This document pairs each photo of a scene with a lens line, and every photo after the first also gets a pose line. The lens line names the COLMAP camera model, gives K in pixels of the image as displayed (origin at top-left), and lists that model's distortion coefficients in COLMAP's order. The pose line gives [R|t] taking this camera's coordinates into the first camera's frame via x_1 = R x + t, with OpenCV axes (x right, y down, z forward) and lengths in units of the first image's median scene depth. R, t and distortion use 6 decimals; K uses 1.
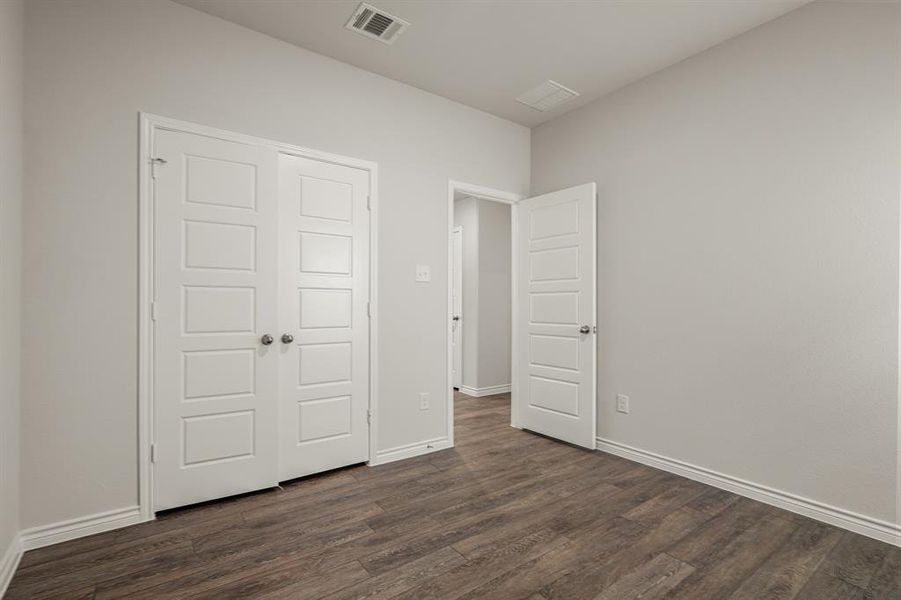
lens RADIAL K [[419.2, 0, 450.7], [0, 419.2, 302.9], [0, 0, 1]] dist [-0.002522, -0.000844]
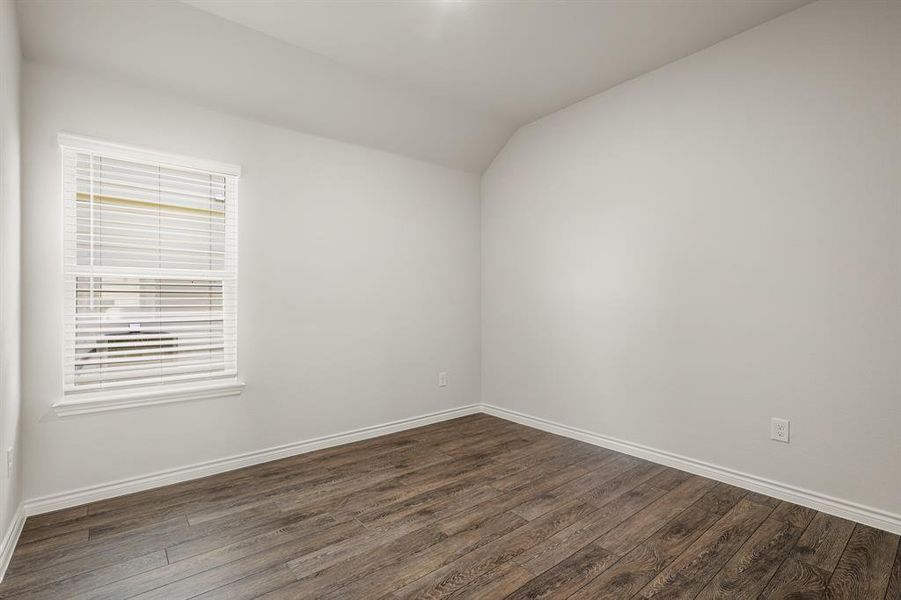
lens RADIAL K [[419.2, 0, 452.5], [0, 419.2, 301.3], [0, 0, 1]] dist [-0.002522, -0.000844]
pose [[-0.998367, -0.000854, -0.057113, 0.236134], [-0.000291, 0.999951, -0.009868, 0.010769], [0.057119, -0.009835, -0.998319, 1.966684]]
